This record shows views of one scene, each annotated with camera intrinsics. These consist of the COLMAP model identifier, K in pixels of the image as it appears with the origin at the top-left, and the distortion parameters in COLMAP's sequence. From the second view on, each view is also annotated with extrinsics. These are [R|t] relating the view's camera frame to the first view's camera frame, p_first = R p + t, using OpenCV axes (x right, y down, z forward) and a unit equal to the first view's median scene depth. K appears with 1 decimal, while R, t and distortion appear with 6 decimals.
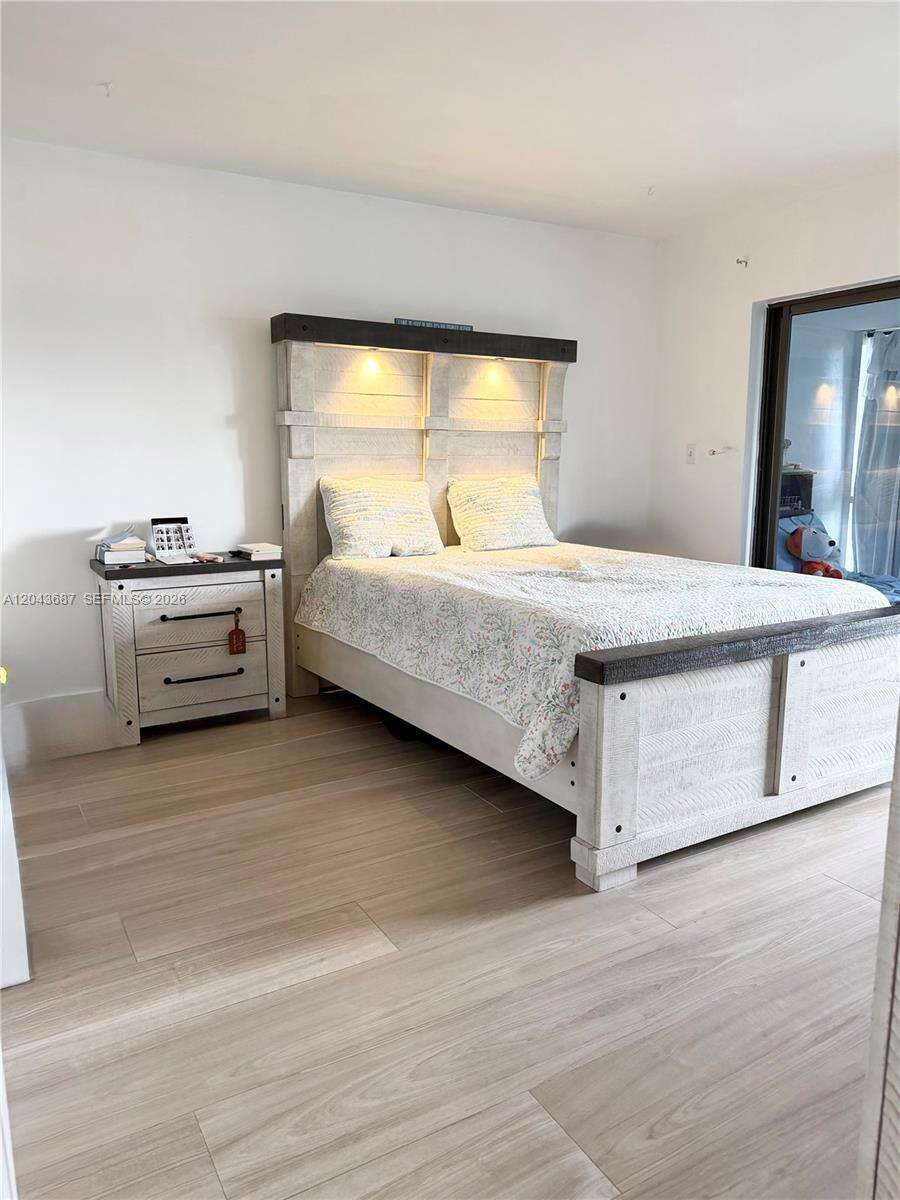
lens RADIAL K [[847.9, 0, 450.0], [0, 847.9, 600.0], [0, 0, 1]] dist [0.053372, -0.002357]
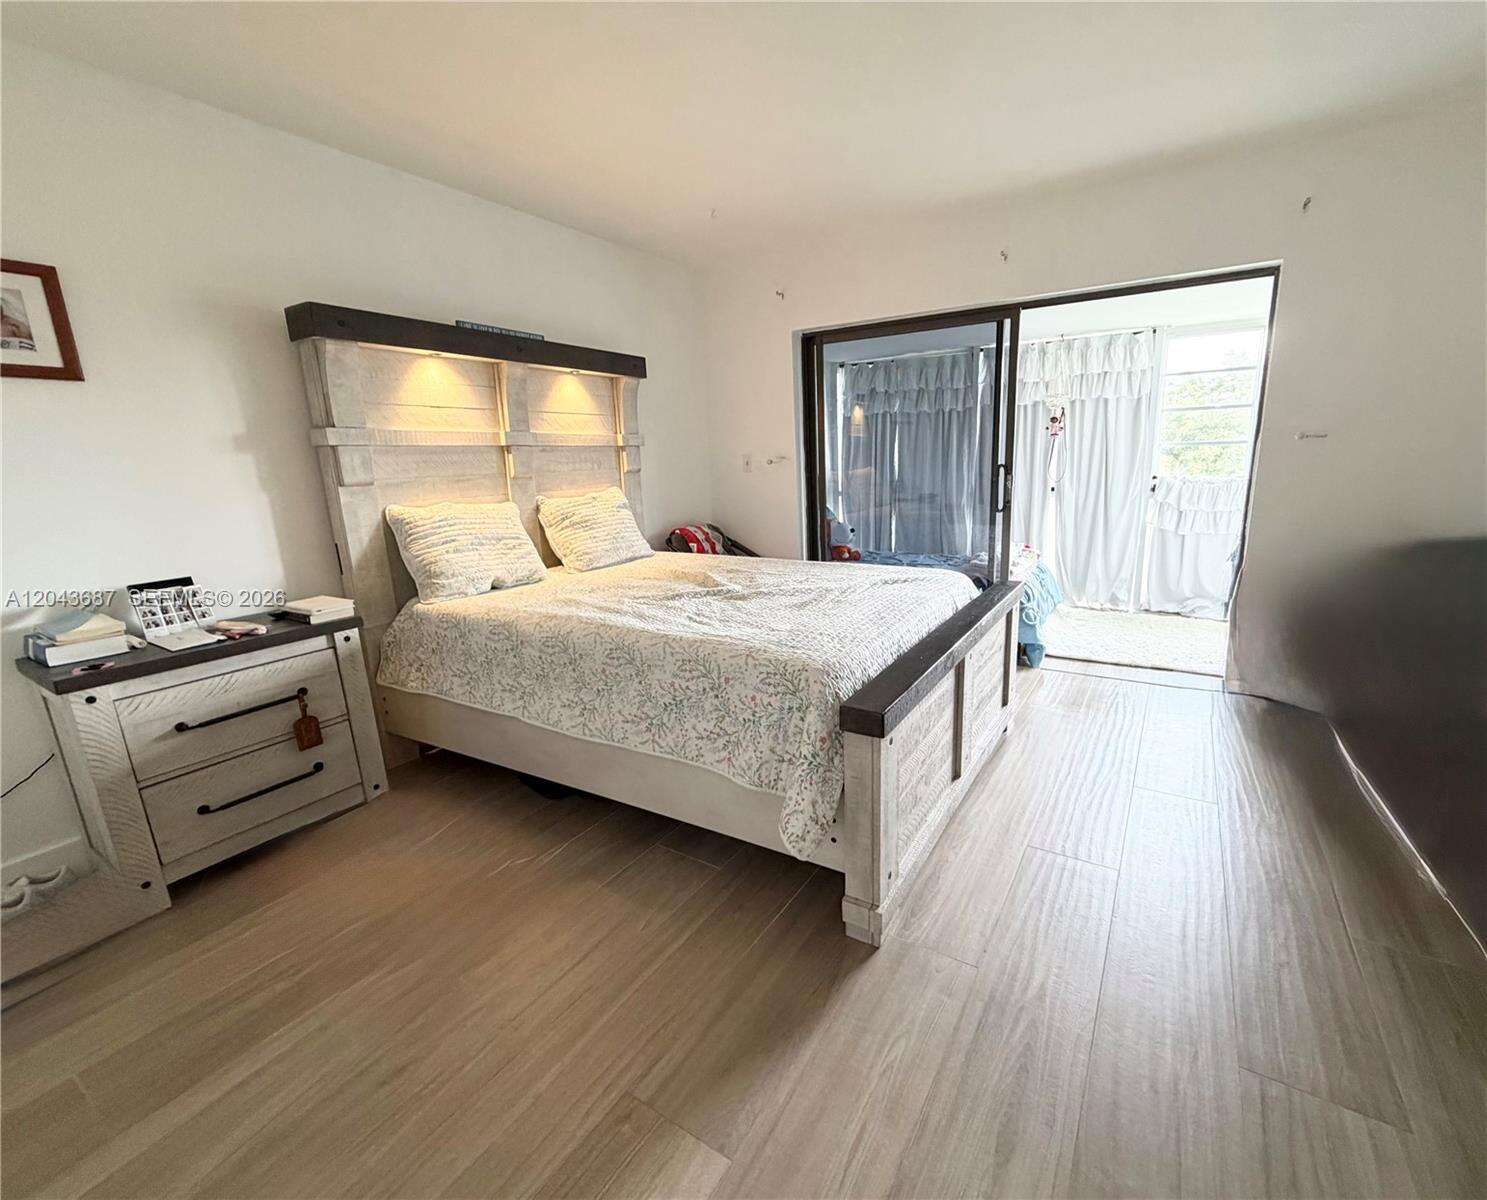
lens RADIAL K [[597.5, 0, 747.2], [0, 597.5, 586.2], [0, 0, 1]] dist [-0.010268, -0.000159]
pose [[0.872087, -0.133983, 0.470651, -0.135319], [0.112161, 0.990911, 0.074262, -0.074689], [-0.476323, -0.011974, 0.879189, 0.333596]]
